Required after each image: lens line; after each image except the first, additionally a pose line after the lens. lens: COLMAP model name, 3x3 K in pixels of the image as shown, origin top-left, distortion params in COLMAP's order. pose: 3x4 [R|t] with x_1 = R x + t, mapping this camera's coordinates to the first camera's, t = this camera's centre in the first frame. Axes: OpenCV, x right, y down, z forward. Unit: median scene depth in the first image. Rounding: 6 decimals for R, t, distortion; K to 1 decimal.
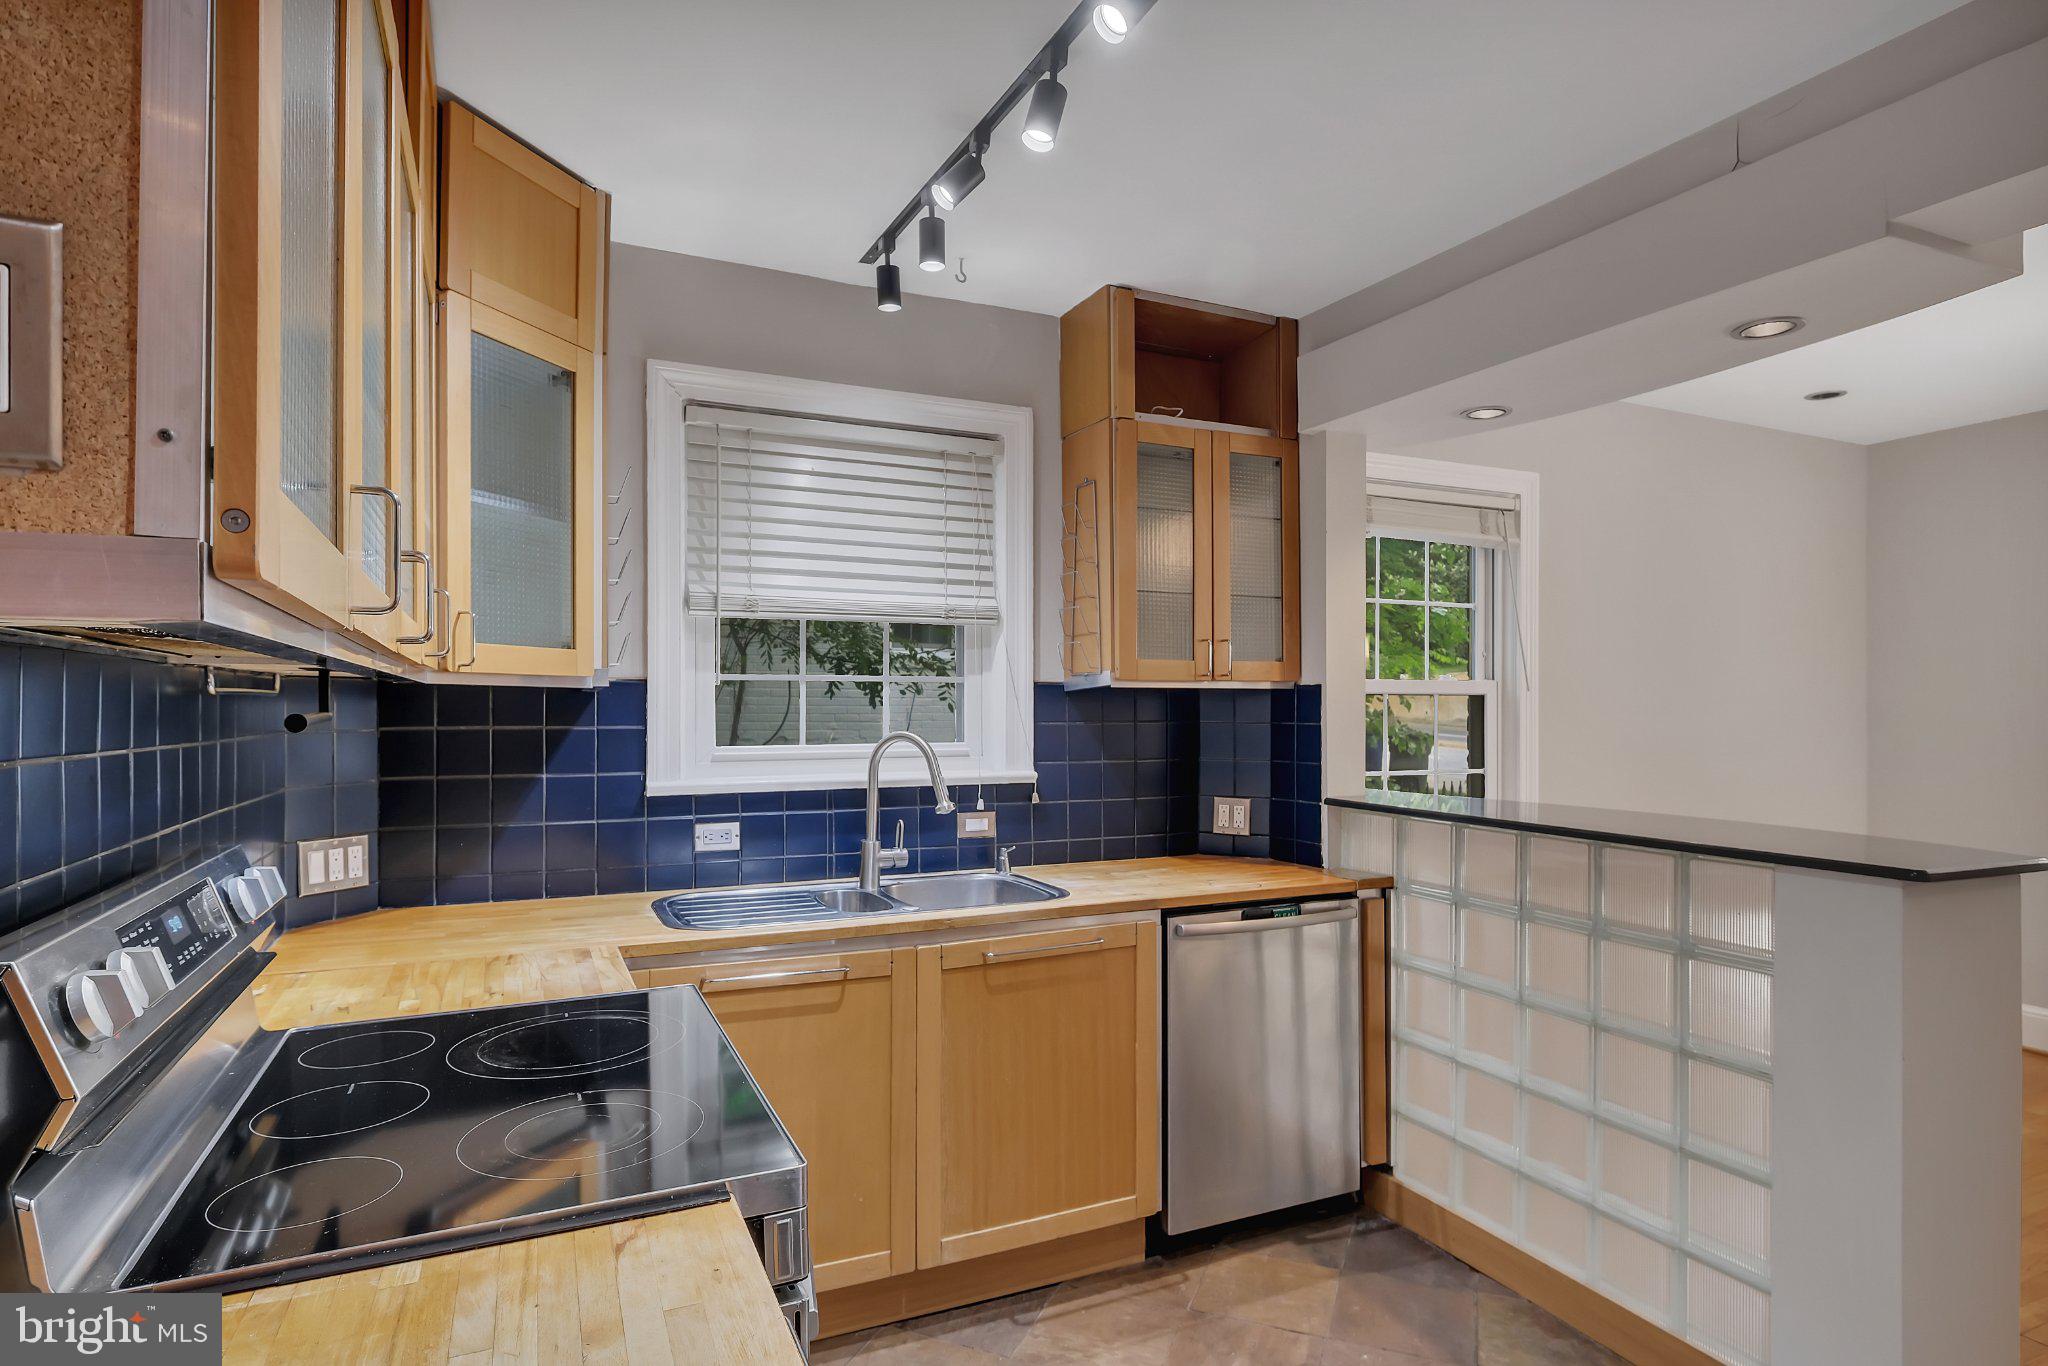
lens RADIAL K [[1078.3, 0, 1014.6], [0, 1078.3, 713.5], [0, 0, 1]] dist [-0.008529, 0.004327]
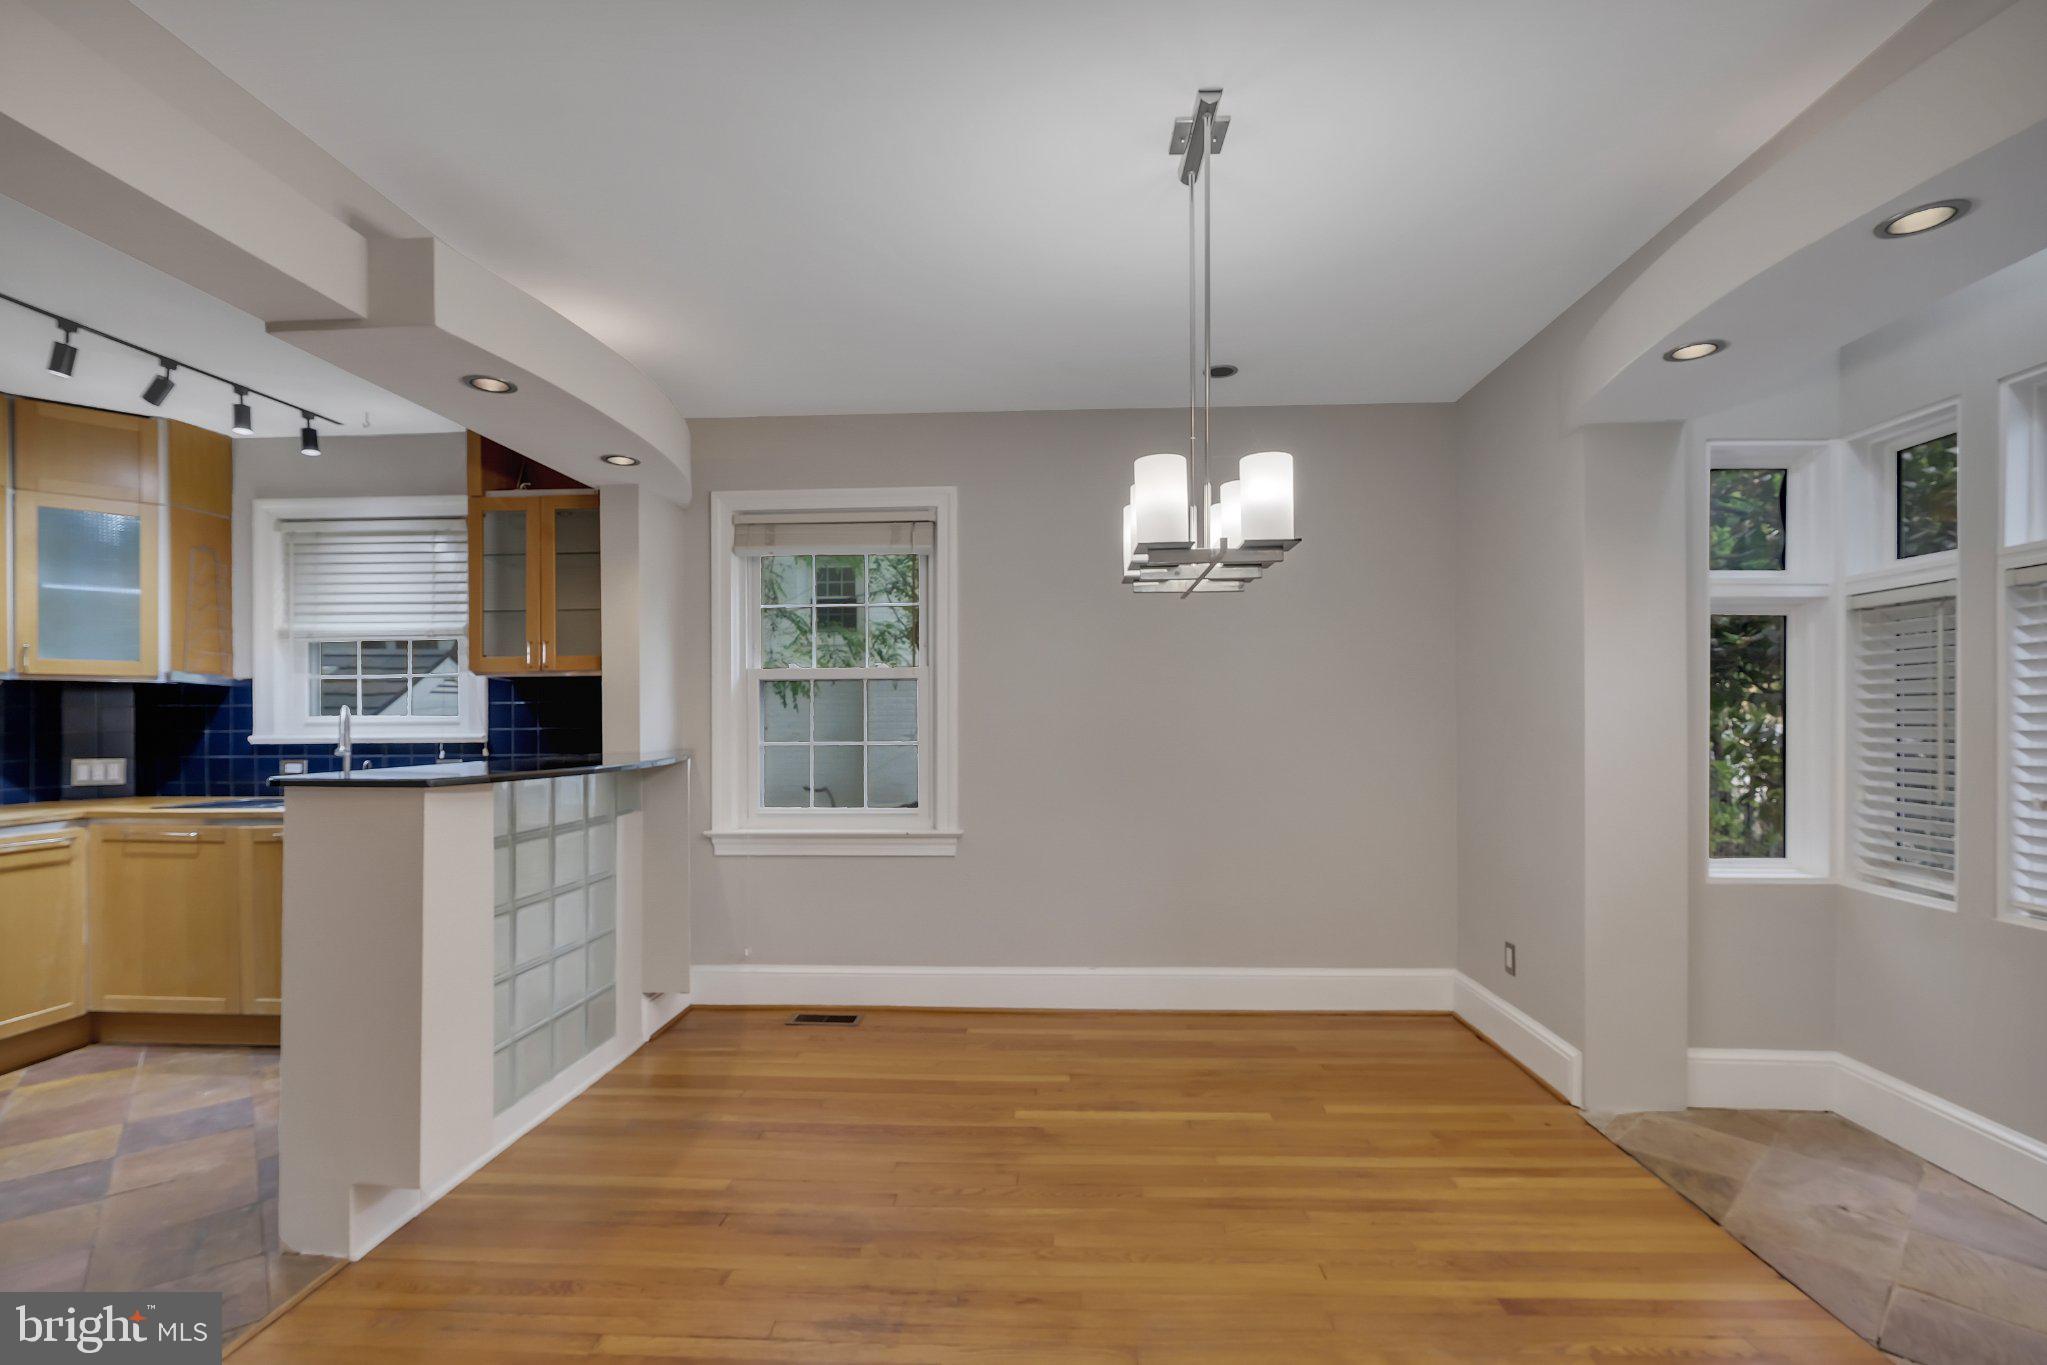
lens RADIAL K [[904.4, 0, 1034.2], [0, 904.4, 723.5], [0, 0, 1]] dist [-0.009810, -0.000327]
pose [[0.892918, -0.004115, -0.450200, 1.431907], [0.004475, 0.999990, -0.000265, 0.047293], [0.450196, -0.001778, 0.892928, 0.240533]]
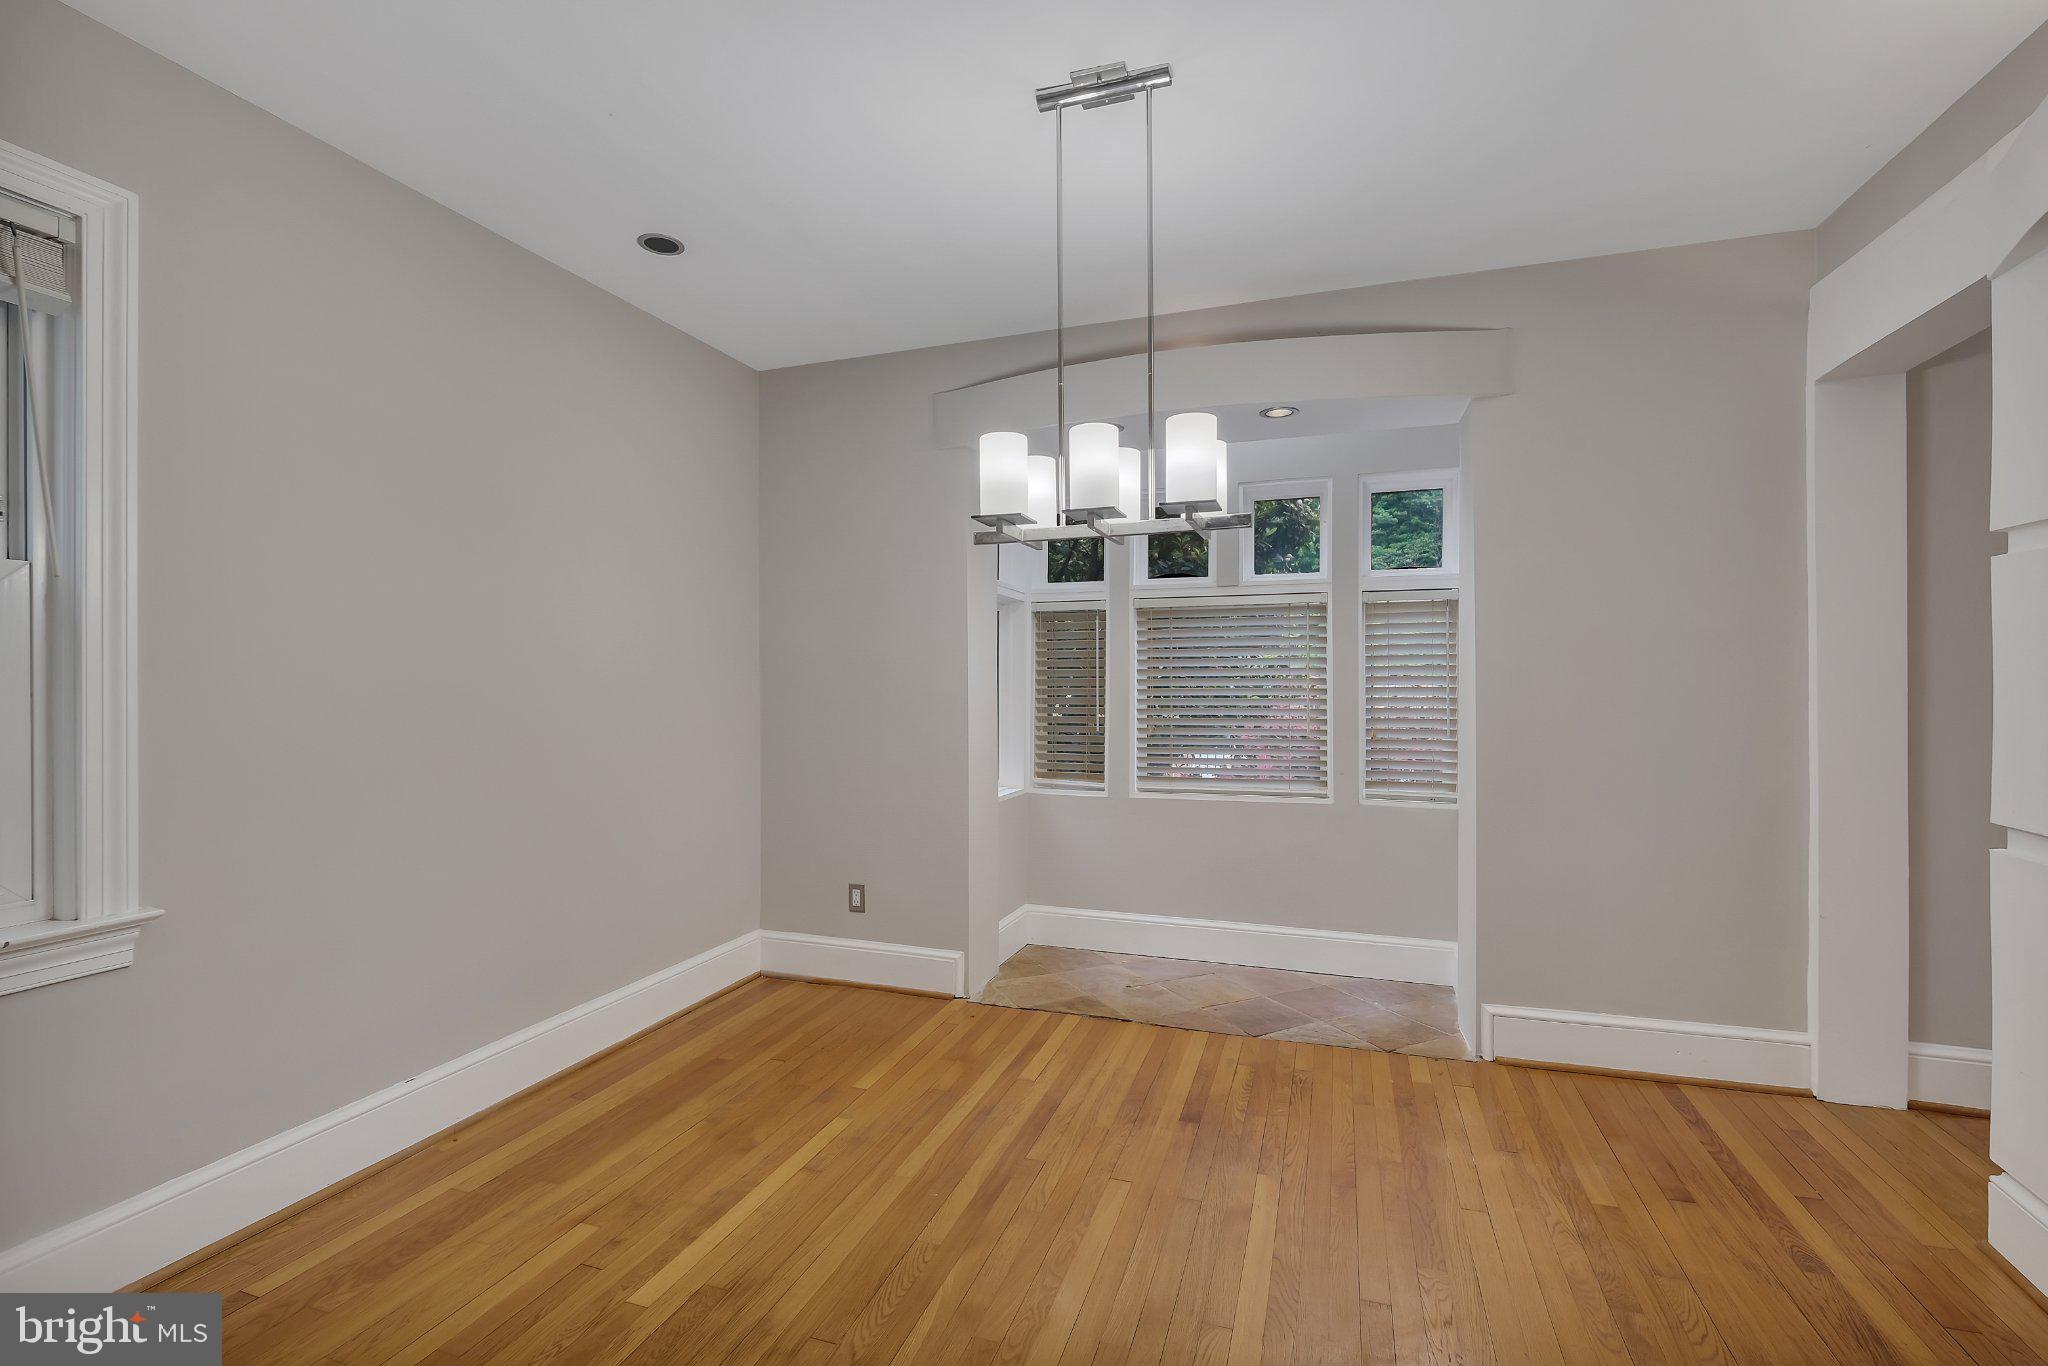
lens RADIAL K [[904.8, 0, 1035.8], [0, 904.8, 678.6], [0, 0, 1]] dist [-0.009810, -0.000327]
pose [[0.682716, -0.001273, 0.730683, 0.649304], [0.001519, 0.999999, 0.000323, 0.039777], [-0.730683, 0.000889, 0.682717, 0.499868]]
